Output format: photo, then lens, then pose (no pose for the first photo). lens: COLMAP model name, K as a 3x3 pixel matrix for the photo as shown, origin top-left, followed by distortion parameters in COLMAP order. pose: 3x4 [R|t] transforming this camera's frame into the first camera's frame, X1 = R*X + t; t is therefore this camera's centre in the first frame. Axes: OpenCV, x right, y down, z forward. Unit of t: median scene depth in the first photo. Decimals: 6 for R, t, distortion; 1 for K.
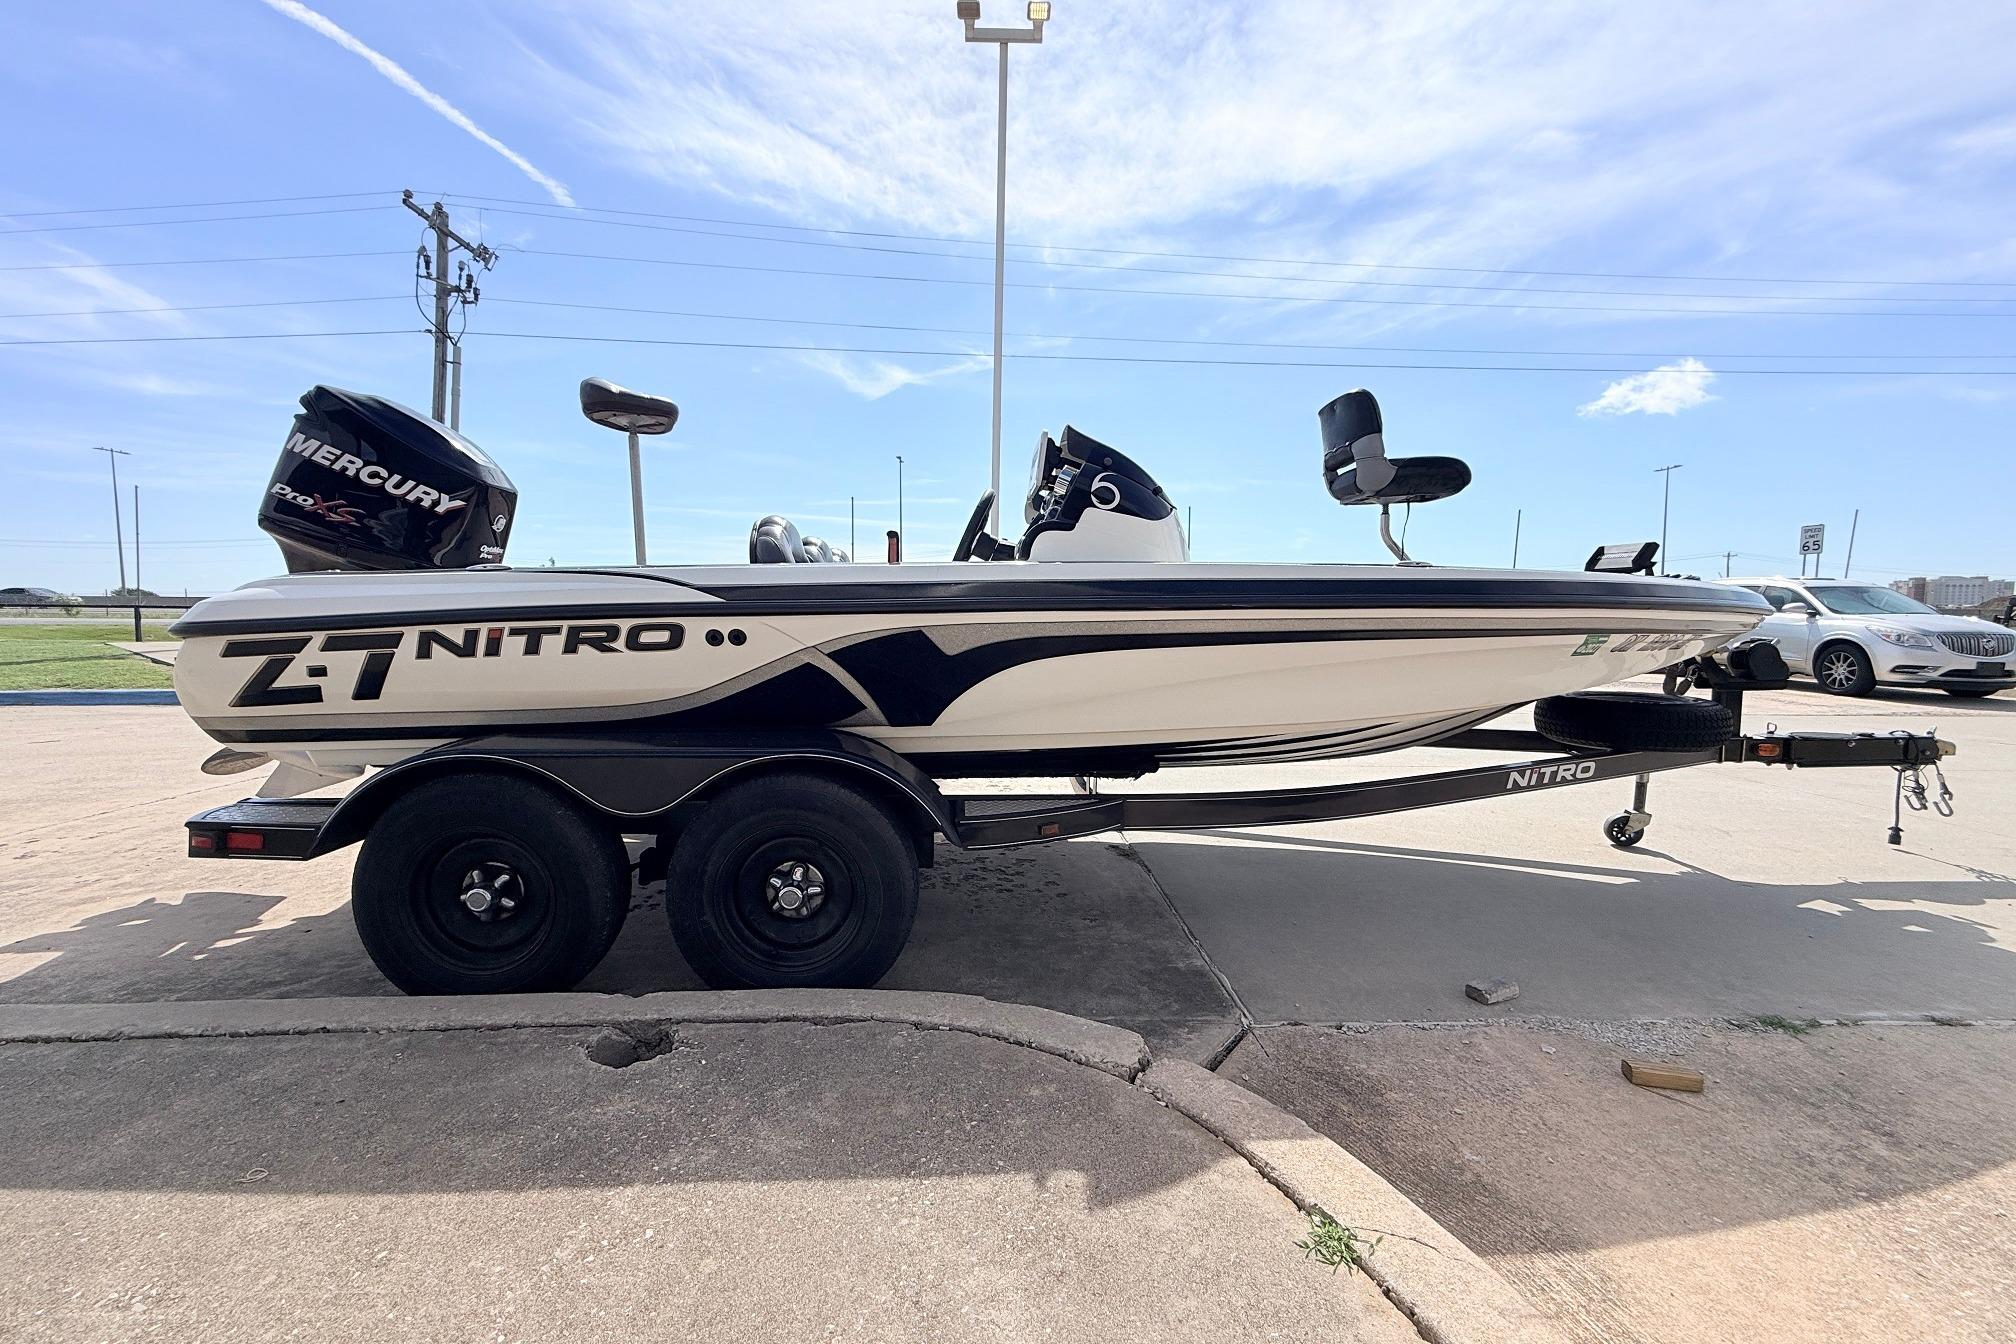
lens RADIAL K [[807.8, 0, 1011.0], [0, 807.8, 674.2], [0, 0, 1]] dist [0.001471, -0.000010]
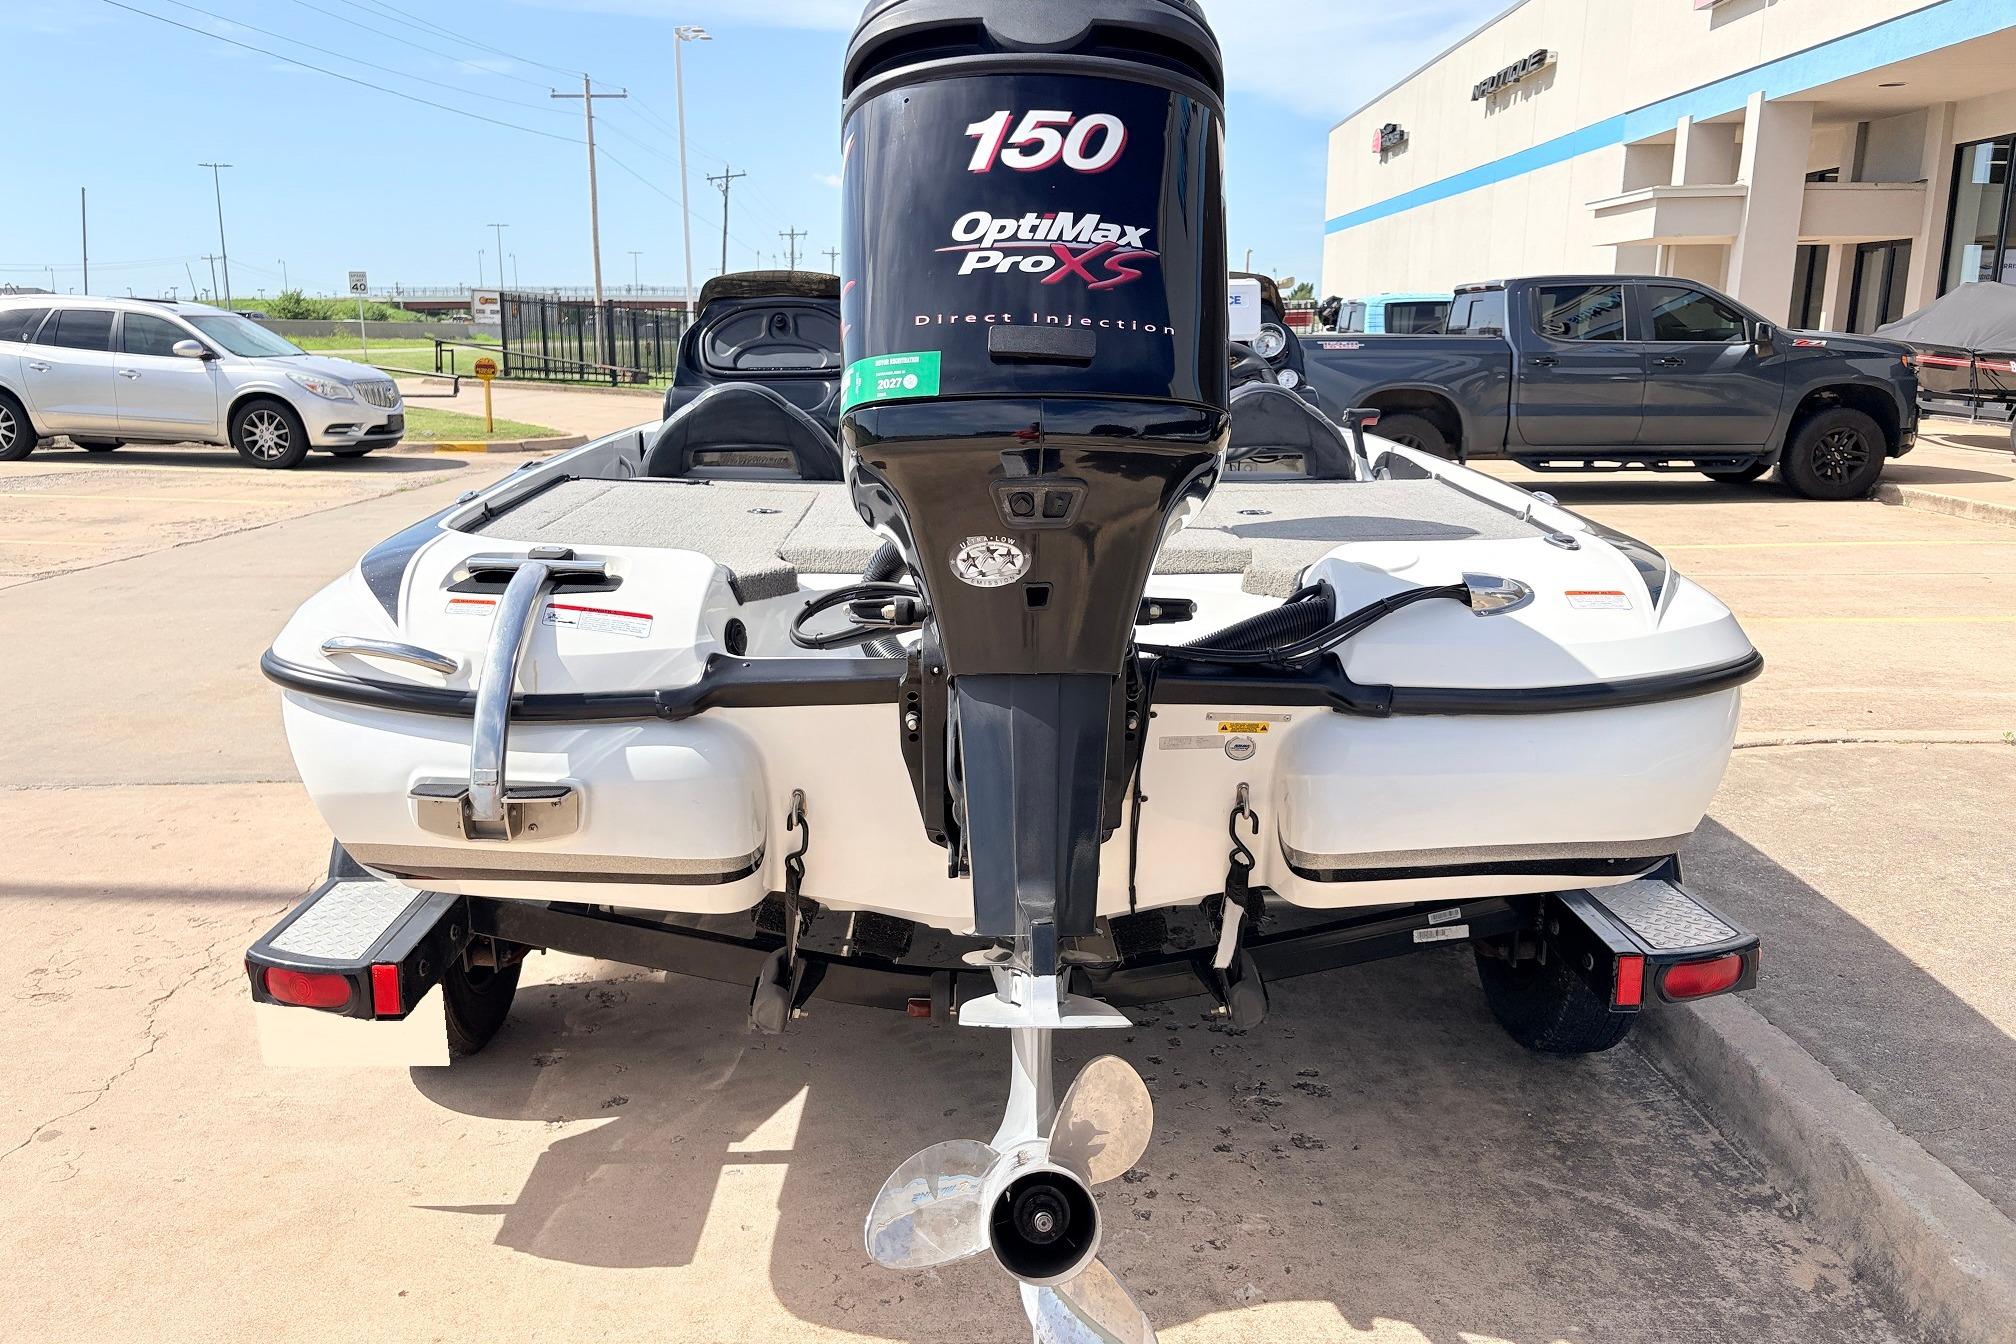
lens RADIAL K [[1522.5, 0, 1011.6], [0, 1522.5, 684.3], [0, 0, 1]] dist [0.044490, -0.045198]
pose [[0.032547, -0.229972, 0.972653, -1.524781], [0.065270, 0.971580, 0.227535, -0.237291], [-0.997337, 0.056079, 0.046632, 1.073413]]
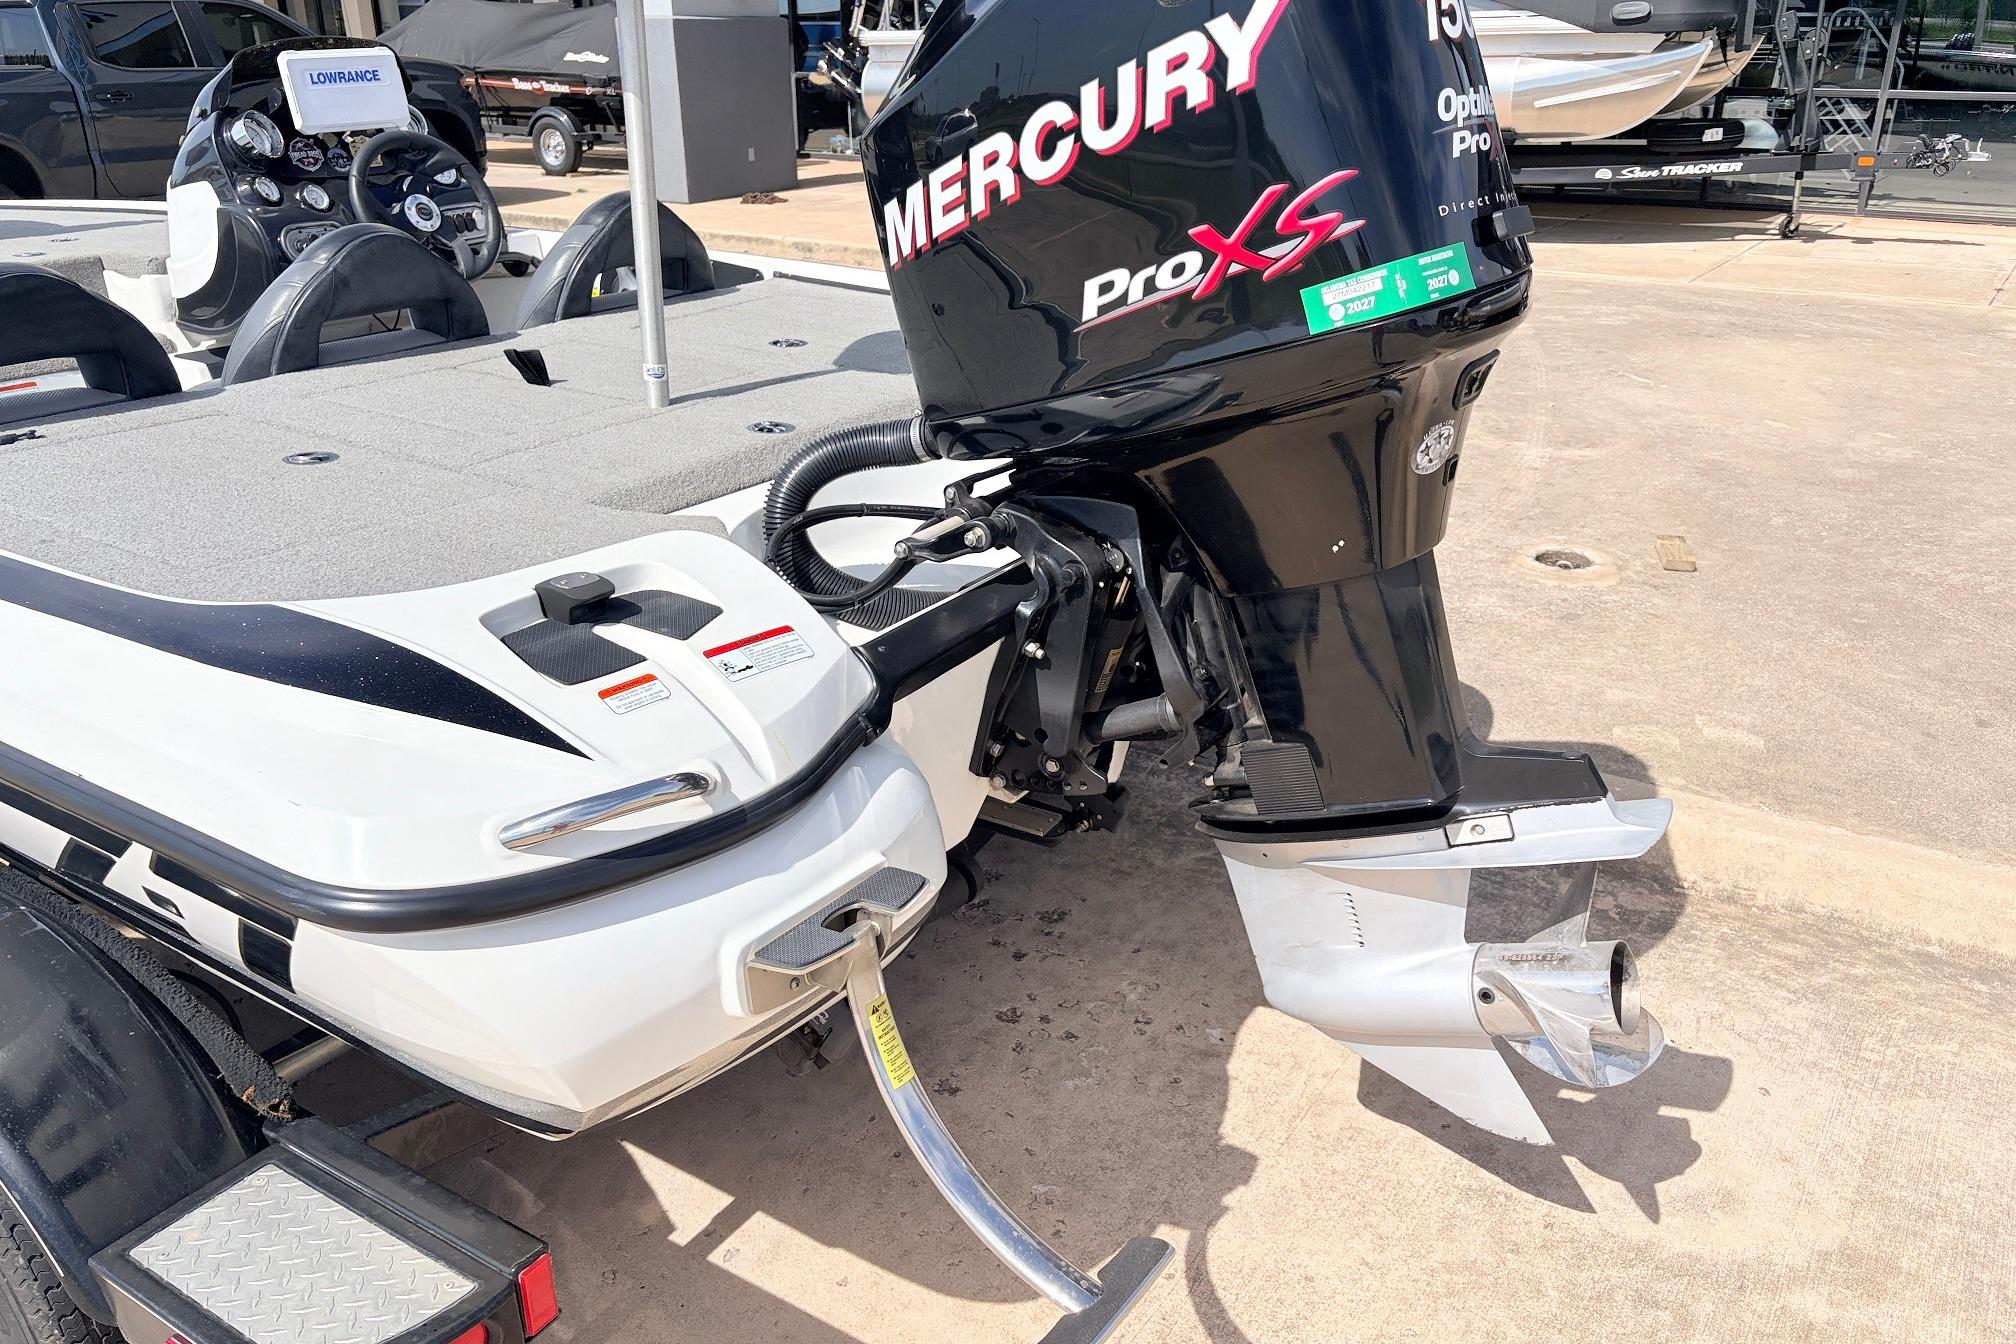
lens RADIAL K [[1522.5, 0, 1023.6], [0, 1522.5, 689.6], [0, 0, 1]] dist [0.044490, -0.045198]
pose [[-0.811716, -0.232557, 0.535755, -1.148809], [0.040677, 0.892571, 0.449069, -0.340313], [-0.582634, 0.386309, -0.715055, 1.666956]]
